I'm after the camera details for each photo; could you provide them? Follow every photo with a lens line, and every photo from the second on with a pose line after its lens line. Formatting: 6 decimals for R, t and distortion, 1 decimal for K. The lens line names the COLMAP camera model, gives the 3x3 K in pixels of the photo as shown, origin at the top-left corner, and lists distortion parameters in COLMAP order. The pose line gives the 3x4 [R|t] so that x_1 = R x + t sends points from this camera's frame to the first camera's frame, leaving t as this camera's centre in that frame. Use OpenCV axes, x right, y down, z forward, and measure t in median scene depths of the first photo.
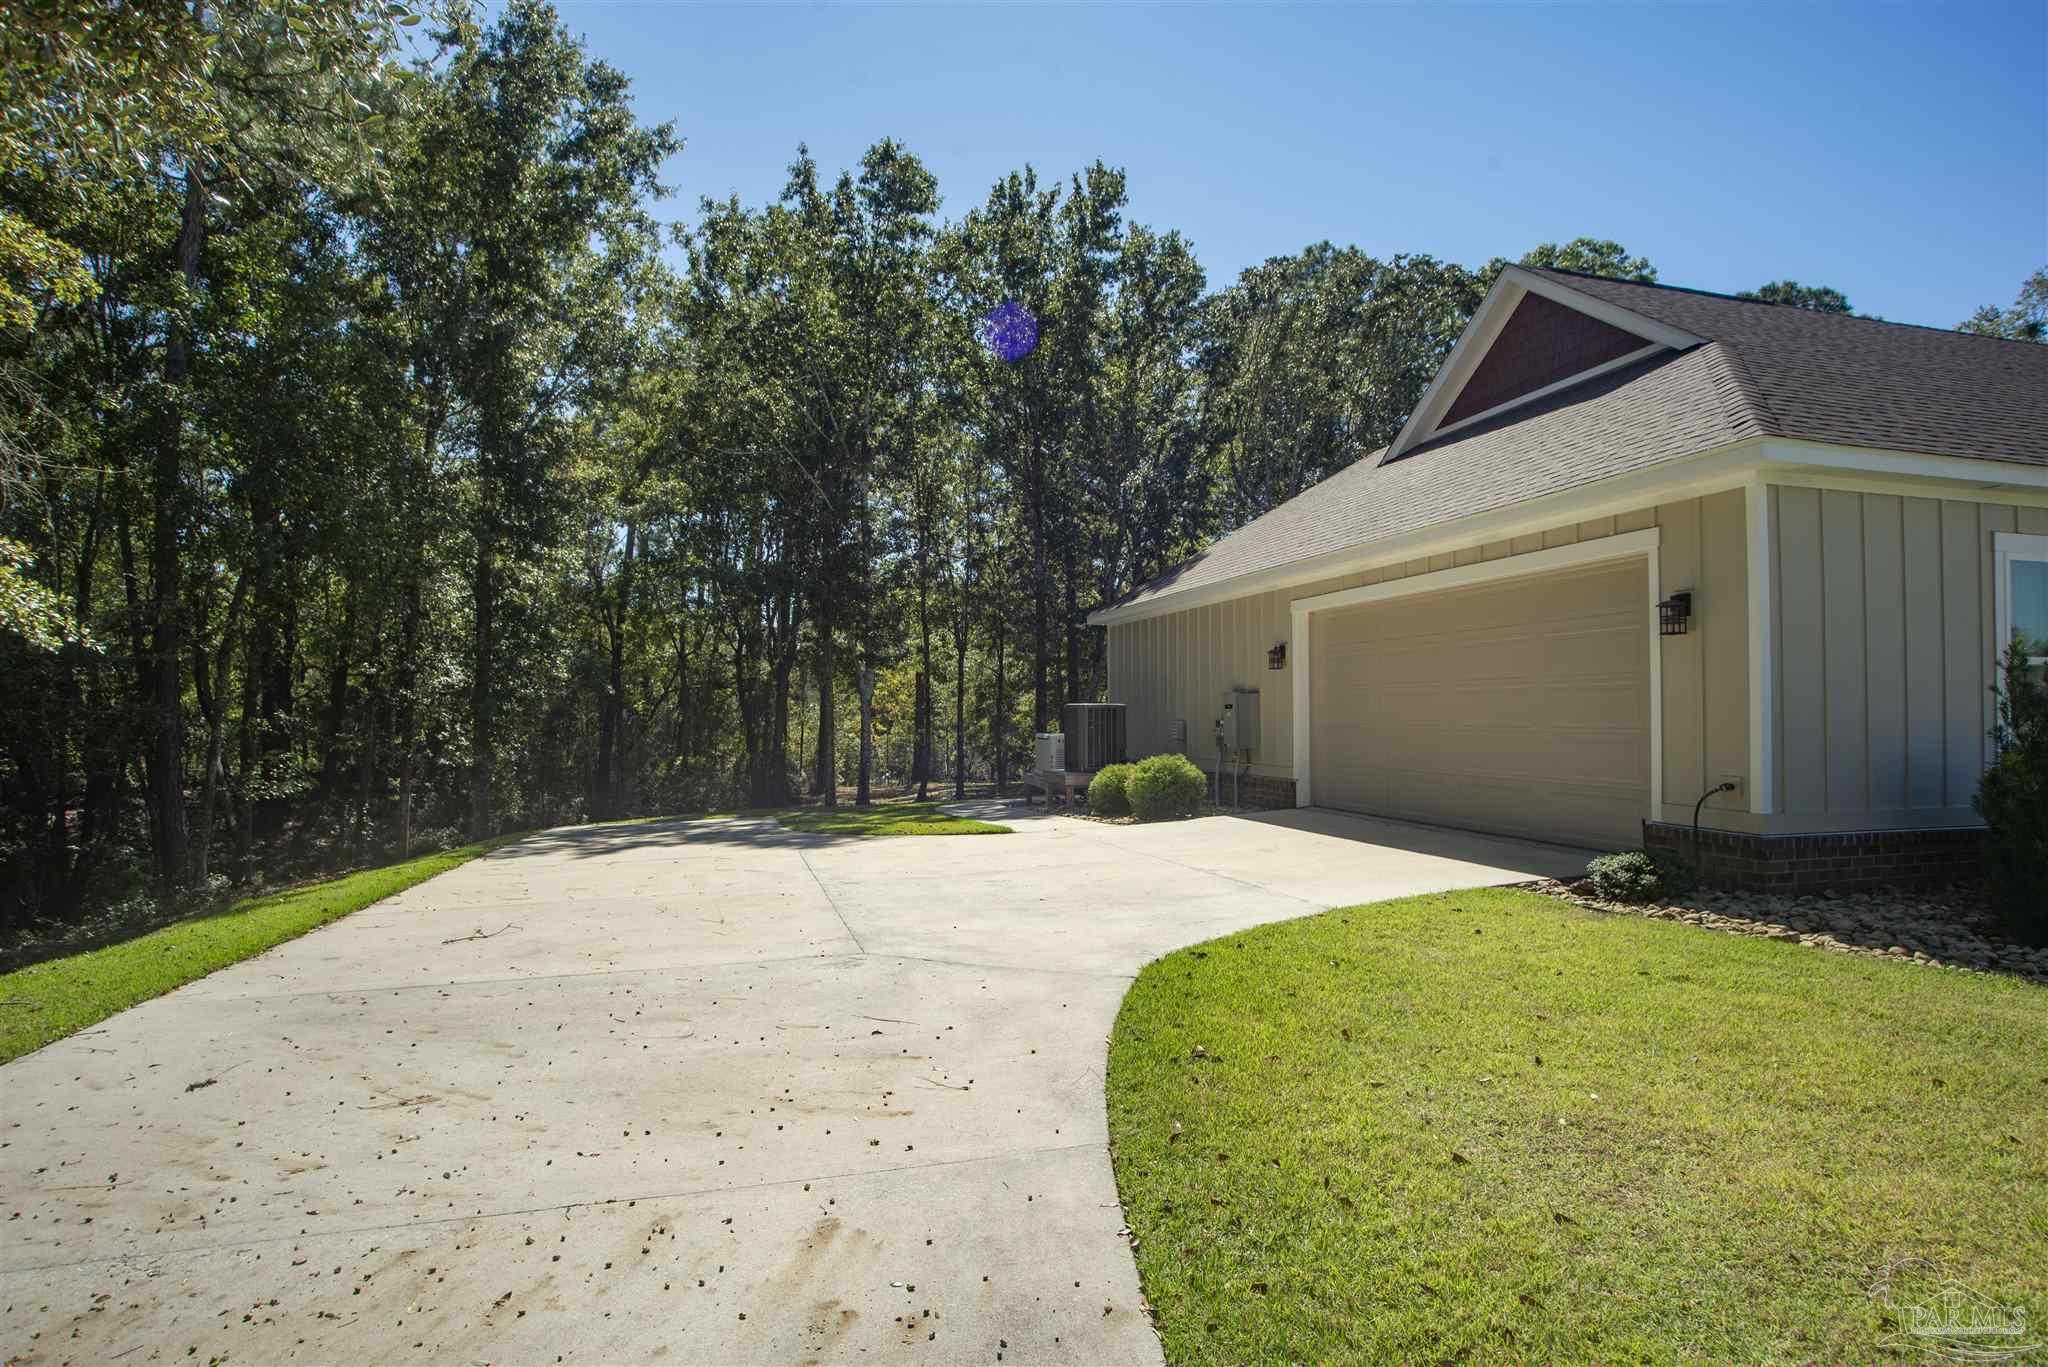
lens RADIAL K [[1108.2, 0, 1025.0], [0, 1108.2, 687.0], [0, 0, 1]] dist [-0.006212, -0.000426]
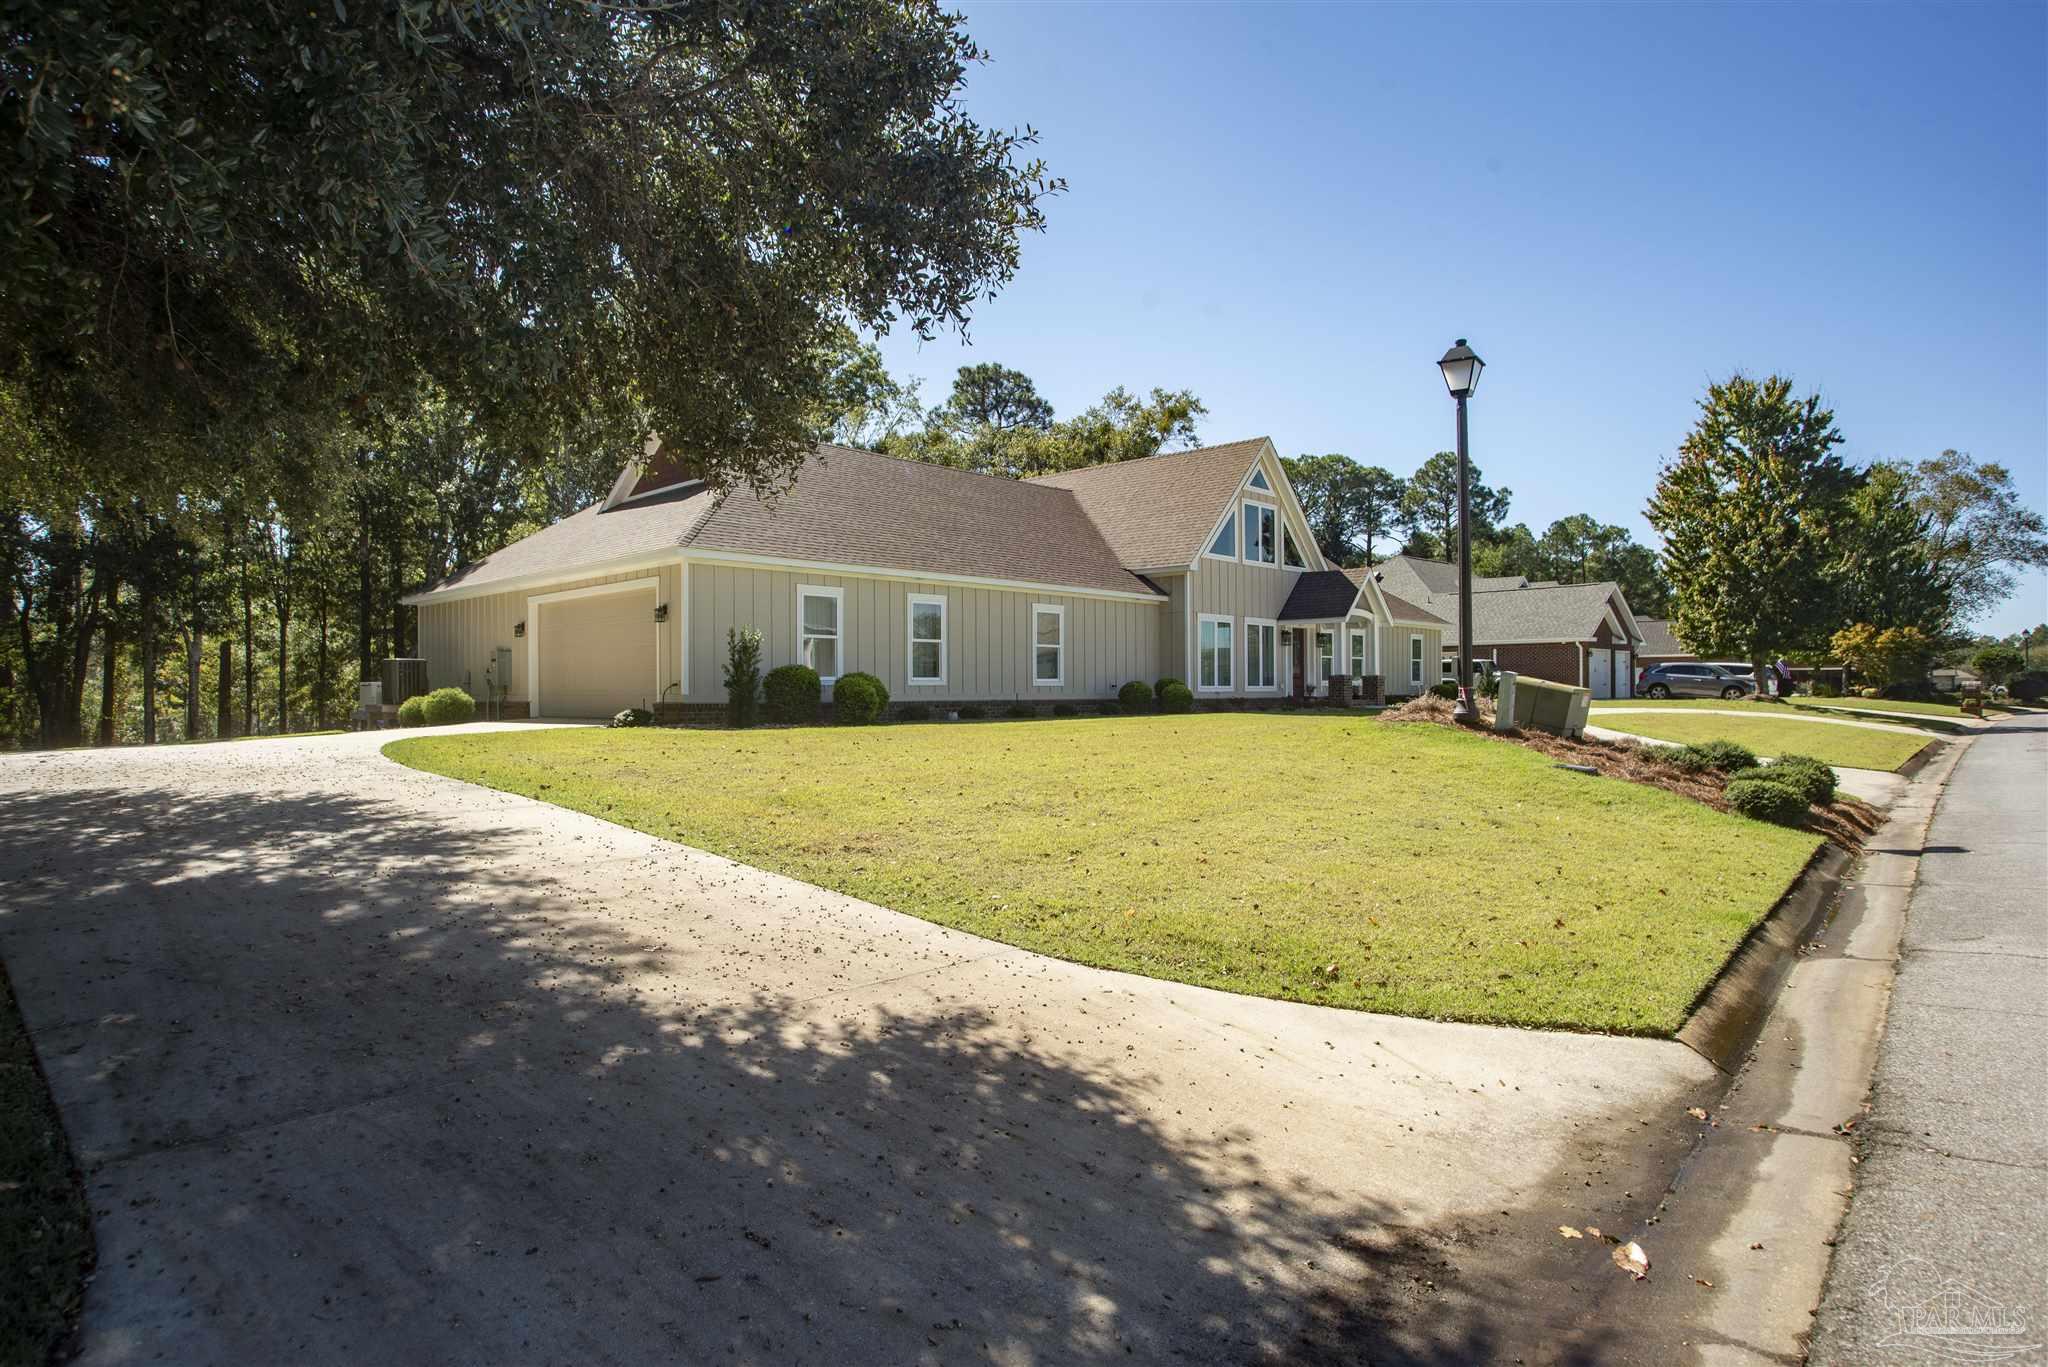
lens RADIAL K [[1188.1, 0, 1023.8], [0, 1188.1, 686.2], [0, 0, 1]] dist [-0.043368, -0.001256]
pose [[0.865725, 0.001643, 0.500517, -0.004114], [-0.008725, 0.999892, 0.011808, 0.021160], [-0.500443, -0.014590, 0.865646, -0.637045]]
